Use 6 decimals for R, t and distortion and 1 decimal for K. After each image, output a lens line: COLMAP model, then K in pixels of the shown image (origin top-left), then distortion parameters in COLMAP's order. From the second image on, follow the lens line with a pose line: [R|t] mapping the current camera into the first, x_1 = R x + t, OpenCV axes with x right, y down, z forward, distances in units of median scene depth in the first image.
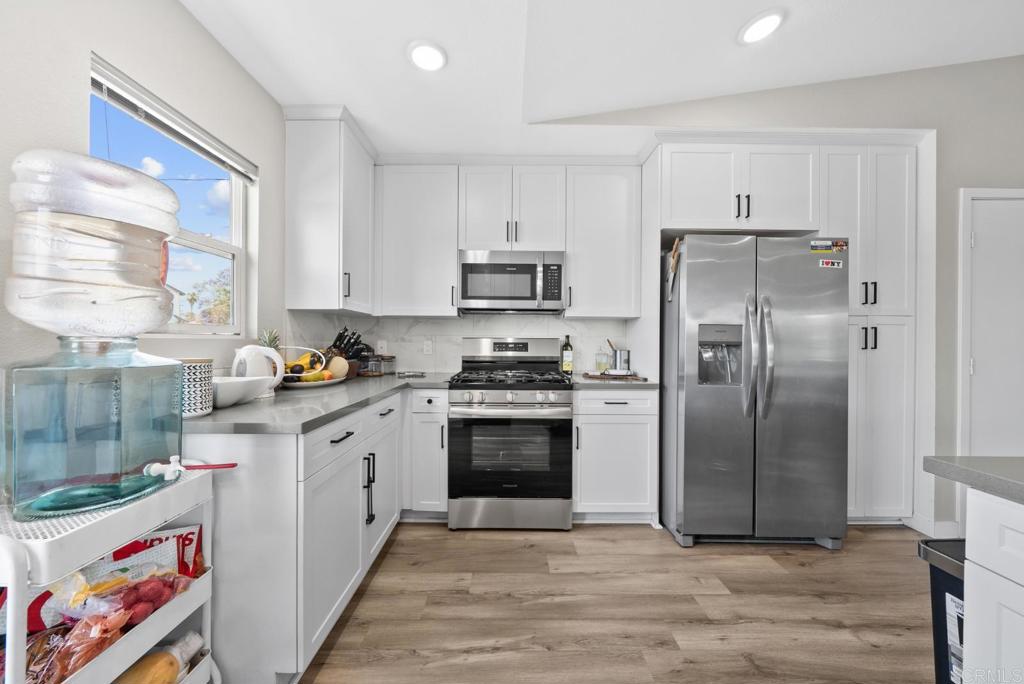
lens RADIAL K [[359.0, 0, 507.5], [0, 359.0, 340.0], [0, 0, 1]] dist [-0.001014, 0.000019]
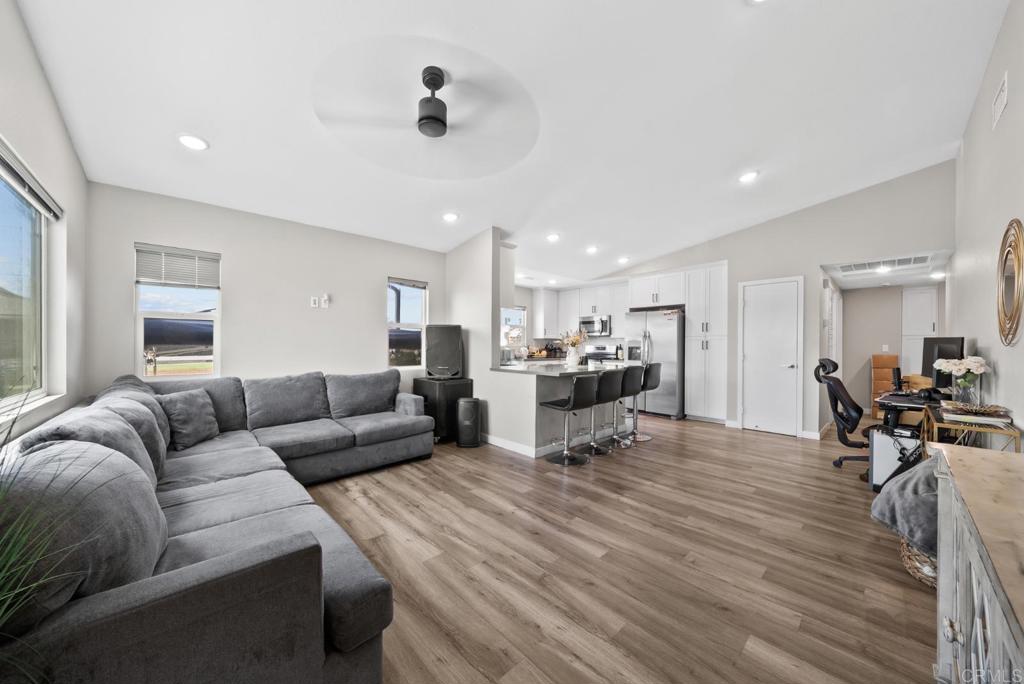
lens RADIAL K [[359.0, 0, 508.9], [0, 359.0, 345.8], [0, 0, 1]] dist [-0.001014, 0.000019]
pose [[0.679069, -0.001468, -0.734073, 2.133525], [0.000846, 0.999999, -0.001217, 0.001000], [0.734074, 0.000206, 0.679069, -1.909310]]
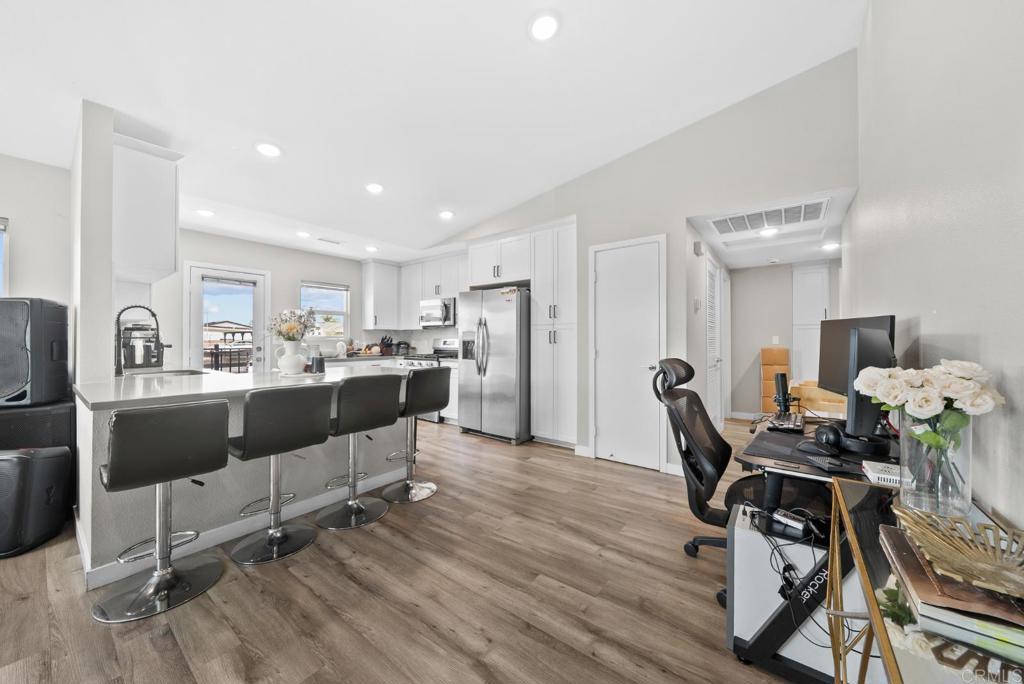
lens RADIAL K [[359.0, 0, 518.3], [0, 359.0, 339.4], [0, 0, 1]] dist [-0.001014, 0.000019]
pose [[0.796435, -0.006365, -0.604690, 2.156248], [0.006255, 0.999978, -0.002288, 0.008050], [0.604691, -0.001960, 0.796458, -0.561903]]
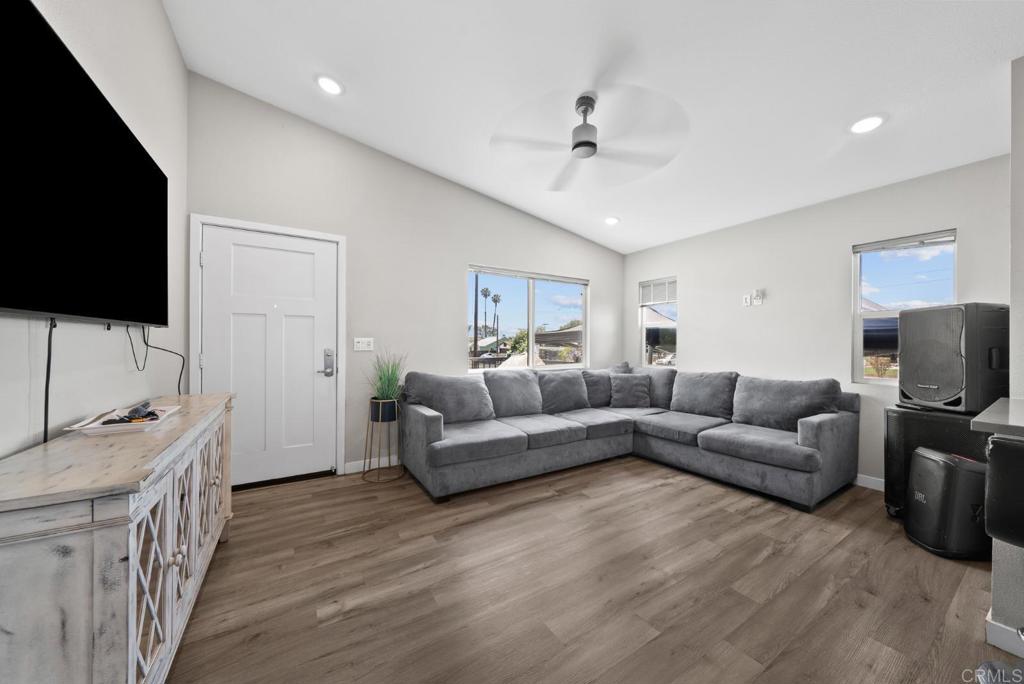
lens RADIAL K [[359.0, 0, 513.1], [0, 359.0, 342.9], [0, 0, 1]] dist [-0.001014, 0.000019]
pose [[-0.850835, -0.009781, -0.525341, 2.024049], [-0.007400, 0.999951, -0.006633, 0.005508], [0.525380, -0.001756, -0.850866, -0.391623]]
